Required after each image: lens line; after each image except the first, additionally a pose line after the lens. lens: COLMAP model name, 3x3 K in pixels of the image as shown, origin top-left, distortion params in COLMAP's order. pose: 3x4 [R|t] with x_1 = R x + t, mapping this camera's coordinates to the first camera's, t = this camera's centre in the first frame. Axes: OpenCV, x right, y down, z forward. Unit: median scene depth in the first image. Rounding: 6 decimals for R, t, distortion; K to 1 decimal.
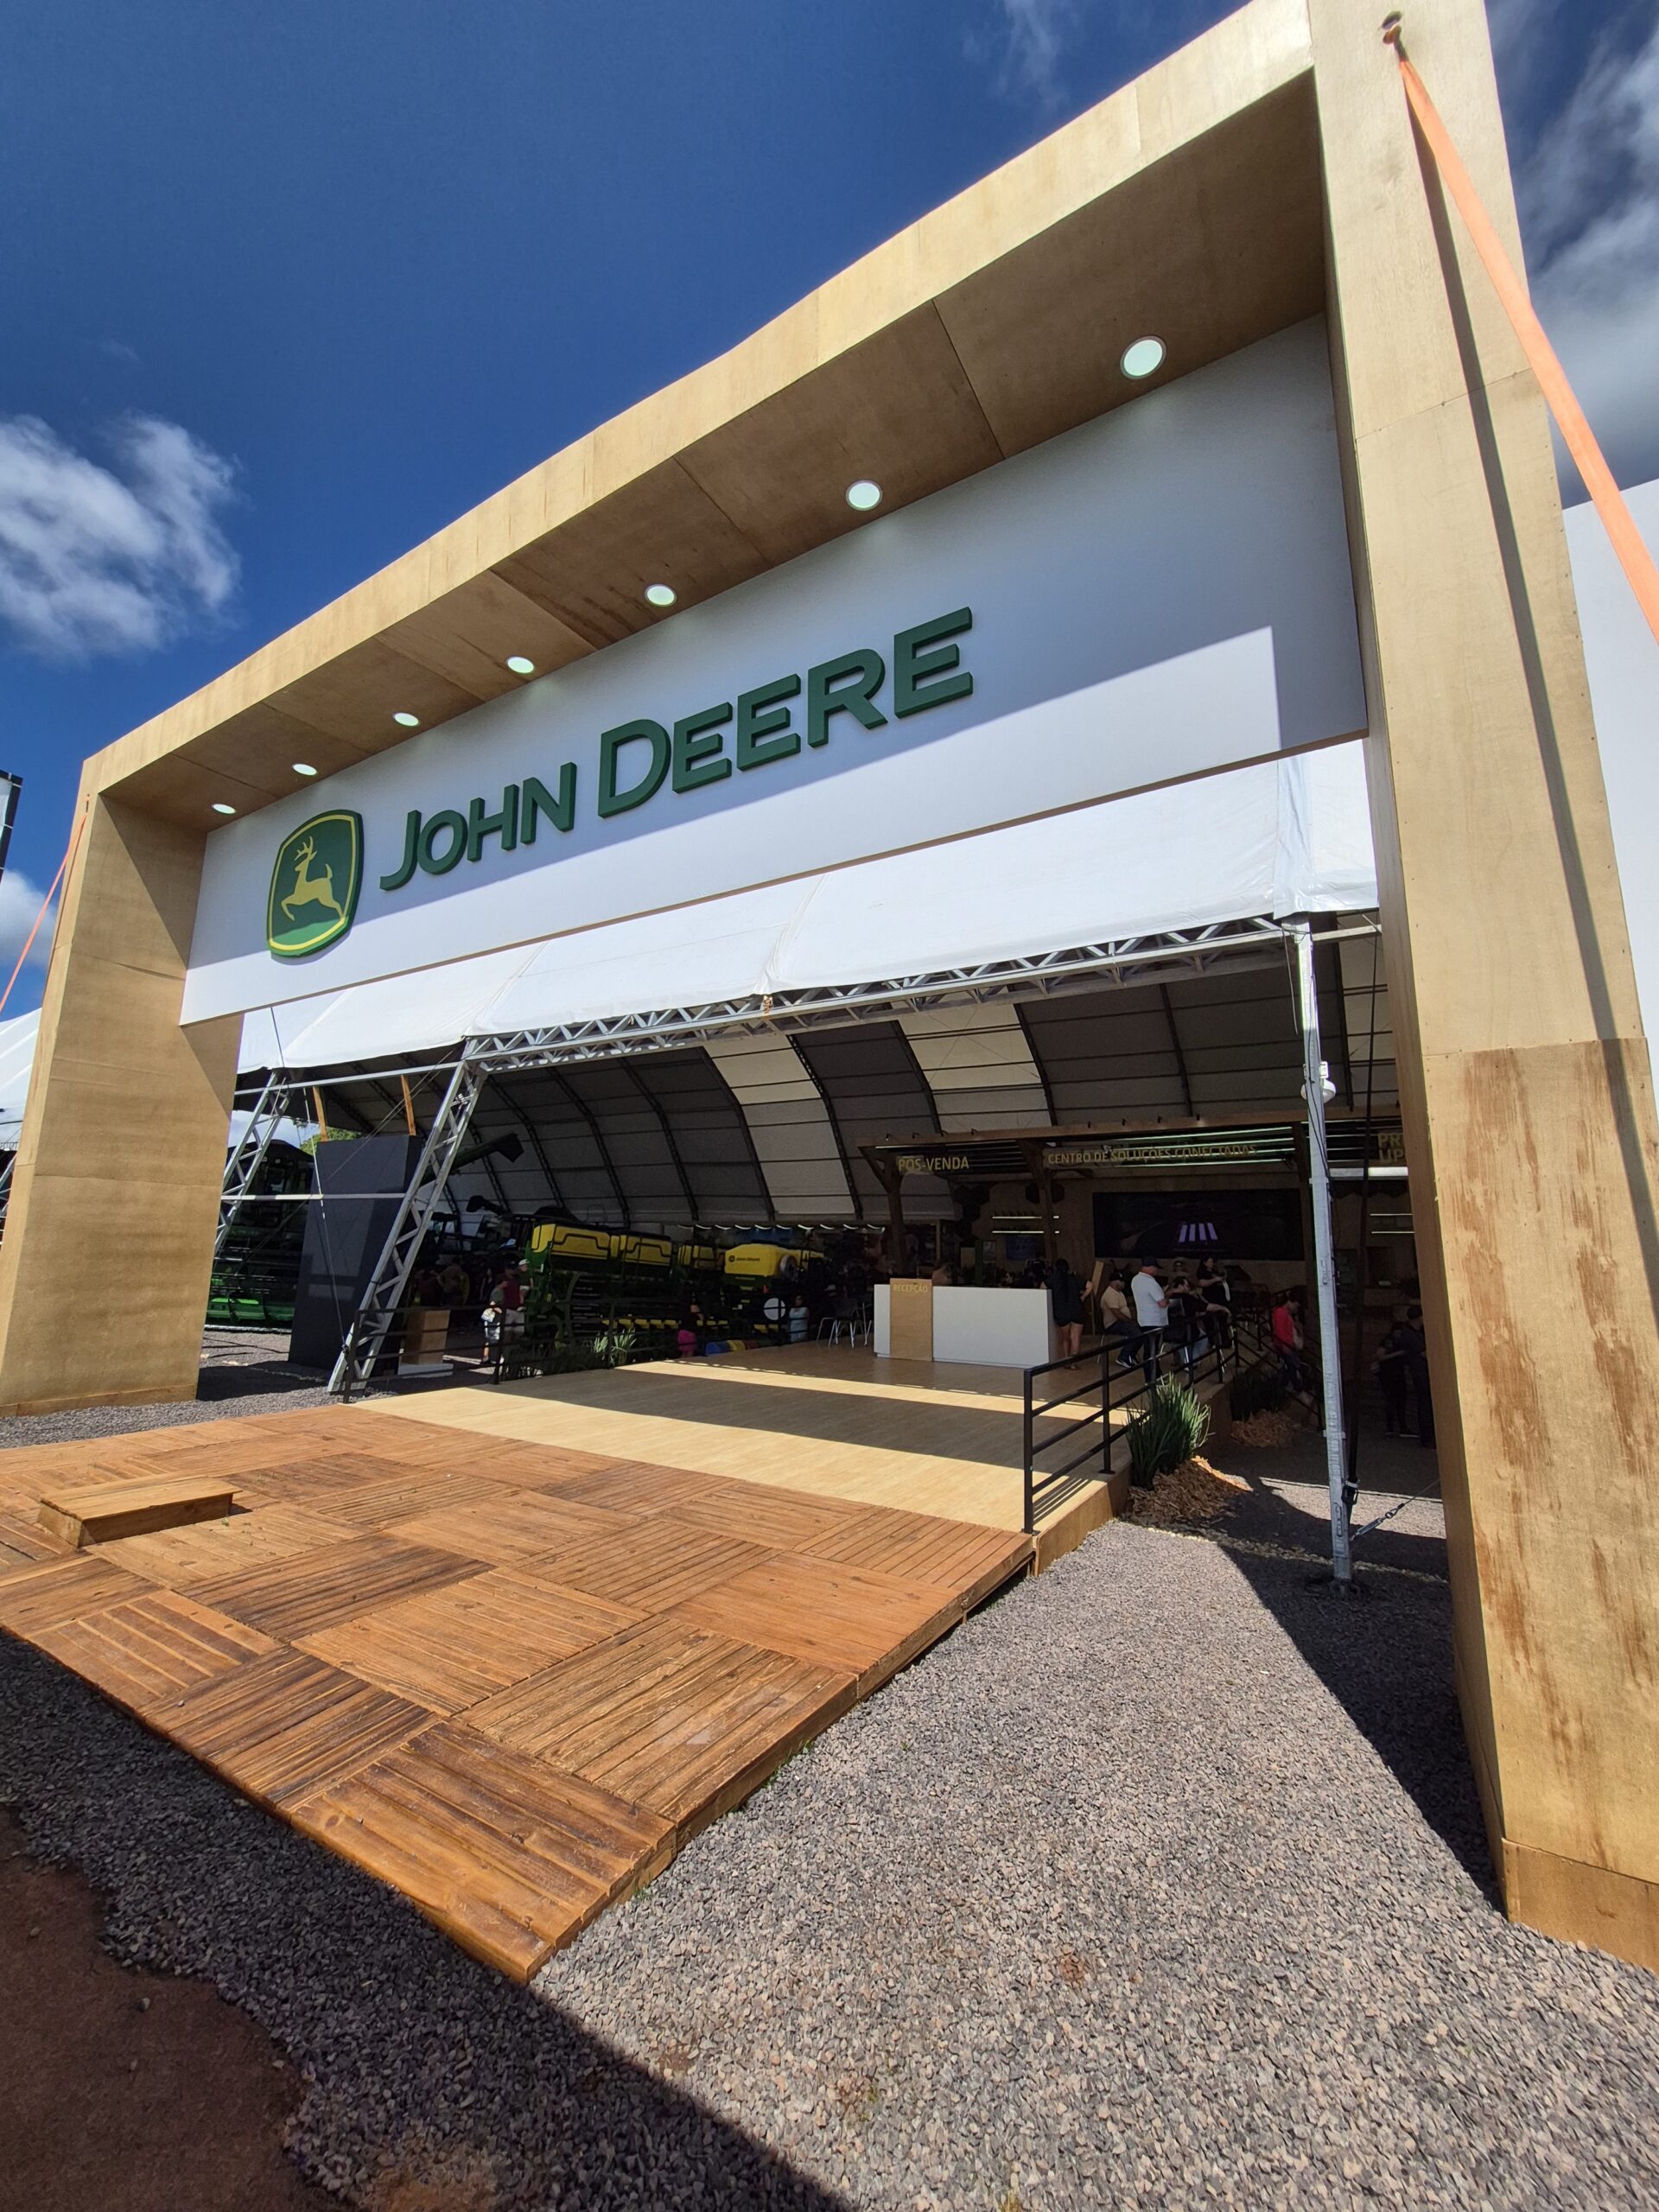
lens RADIAL K [[895.7, 0, 791.9], [0, 895.7, 1062.0], [0, 0, 1]] dist [0.017193, -0.001036]
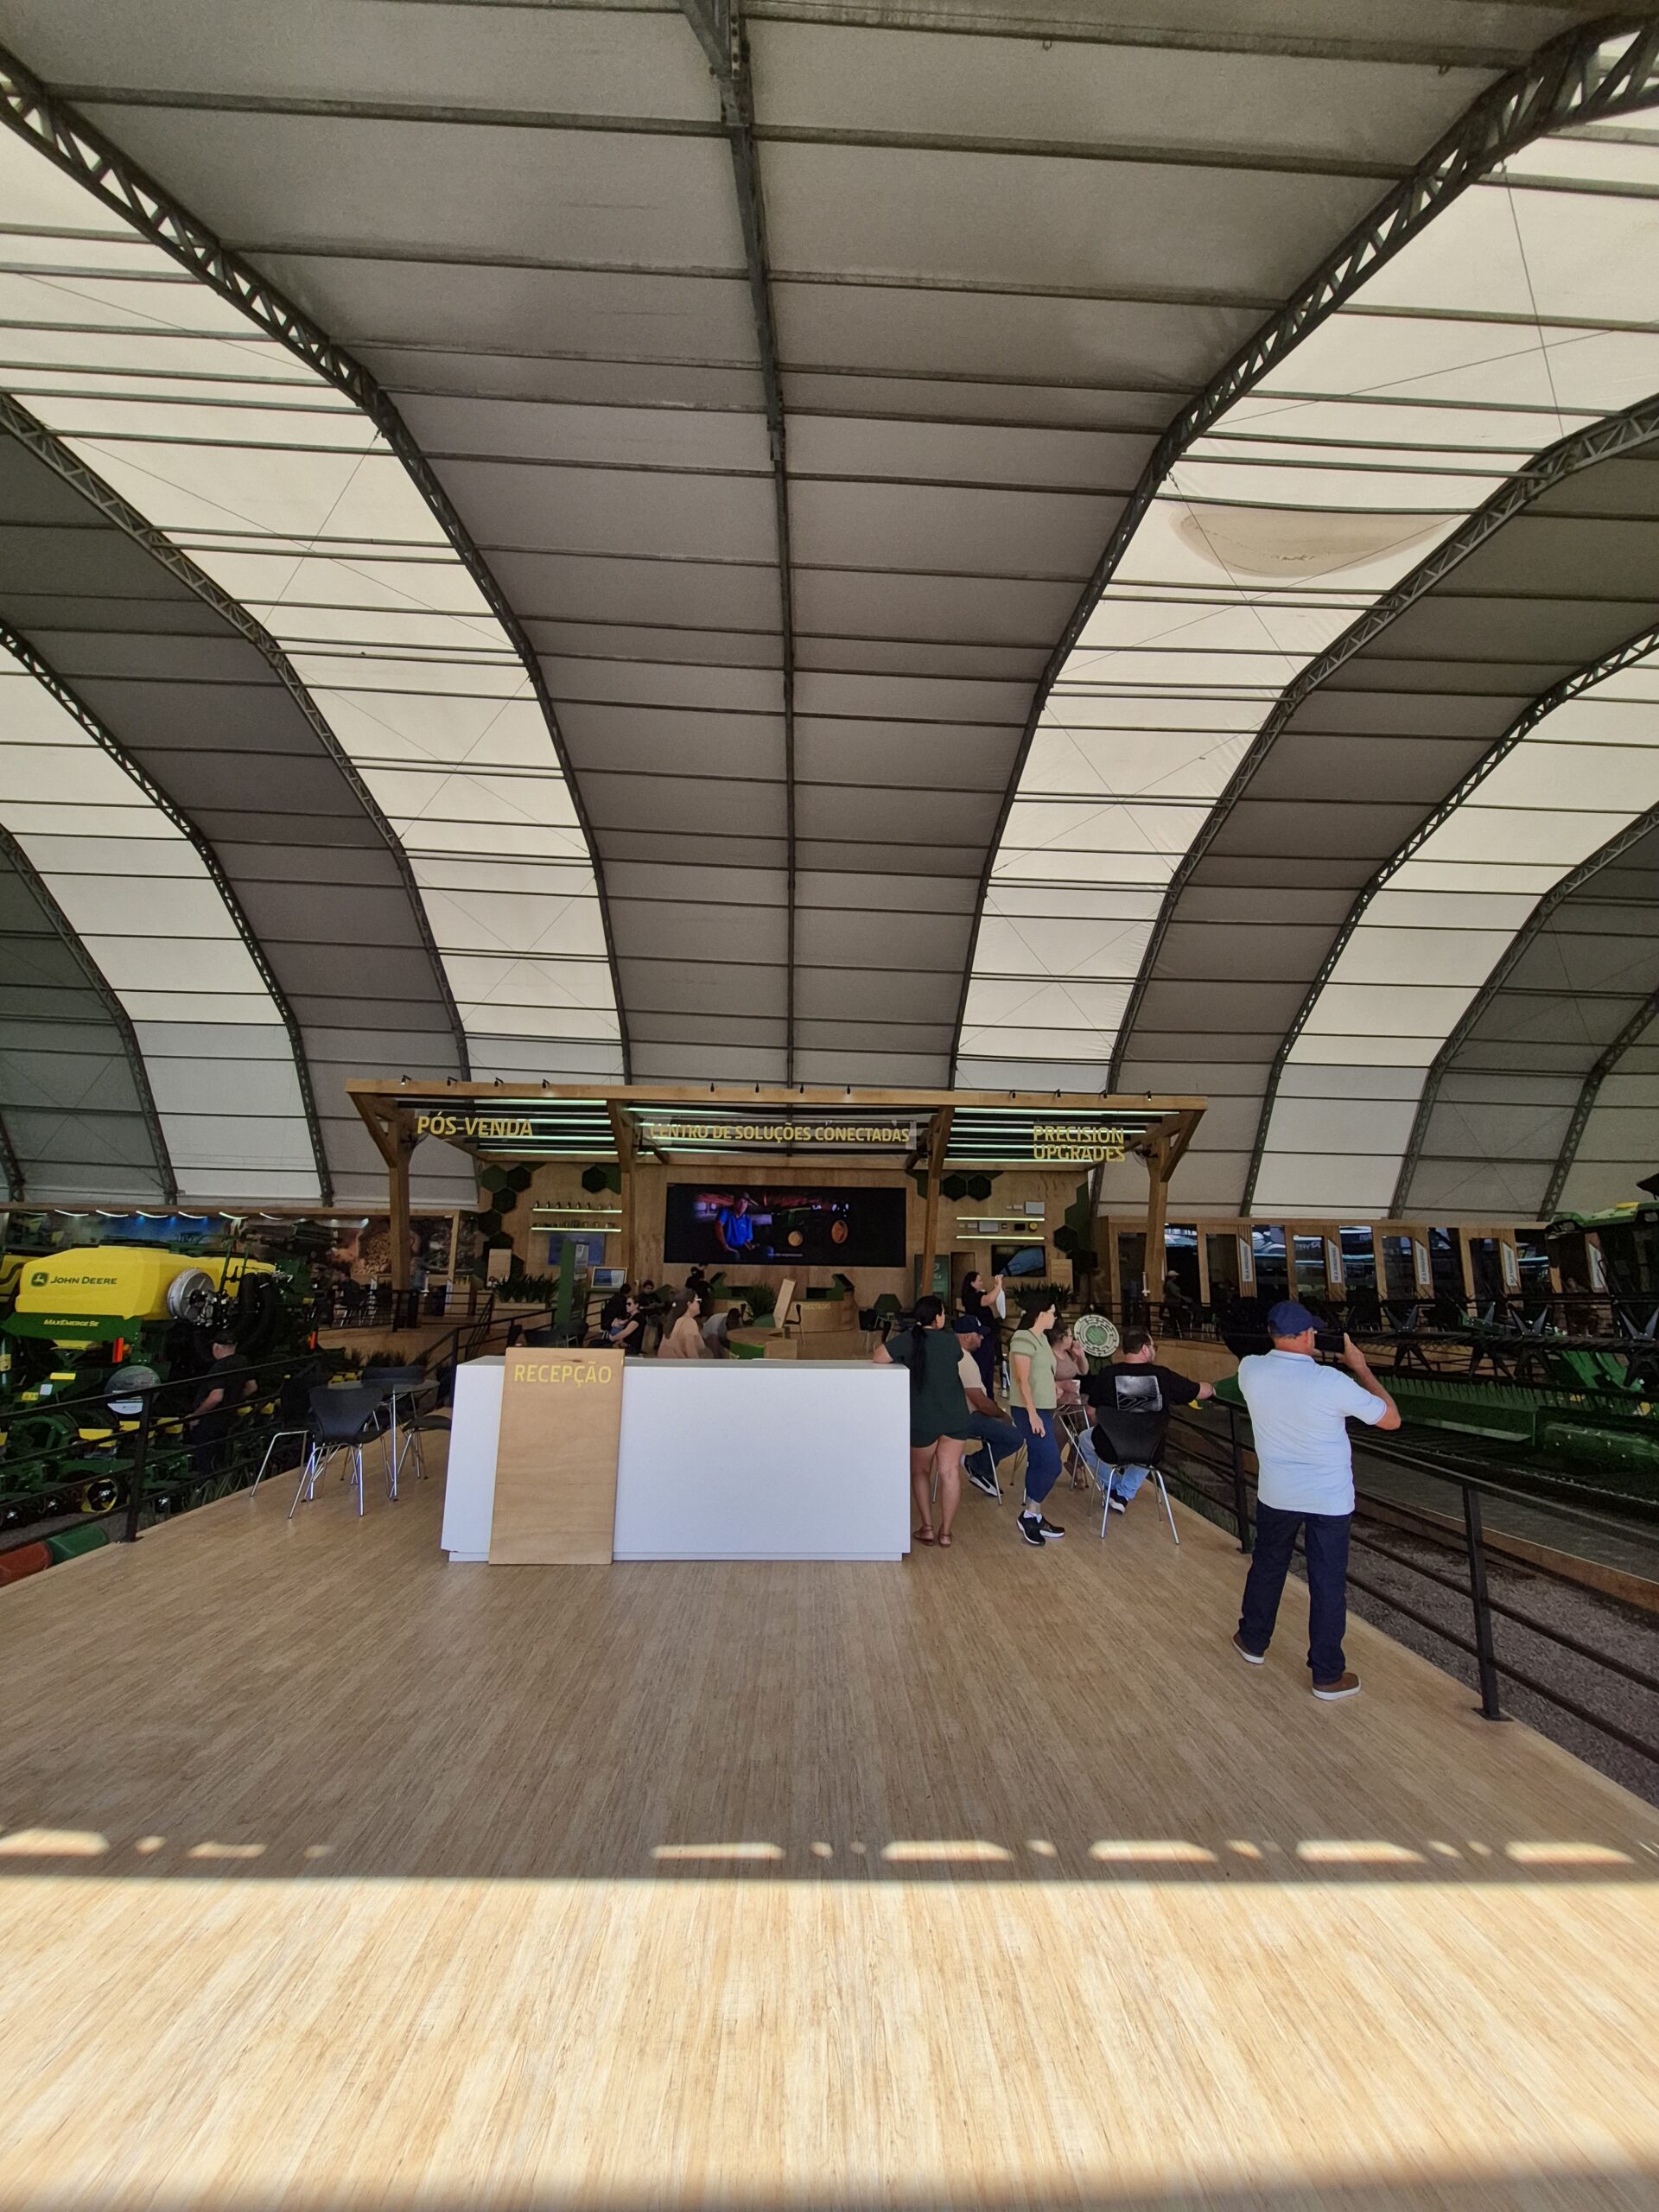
lens RADIAL K [[895.7, 0, 815.1], [0, 895.7, 1098.0], [0, 0, 1]] dist [0.017193, -0.001036]
pose [[0.830444, 0.099566, 0.548132, -0.001290], [-0.123364, 0.992339, 0.006647, 0.046744], [-0.543271, -0.073140, 0.836366, 0.251722]]
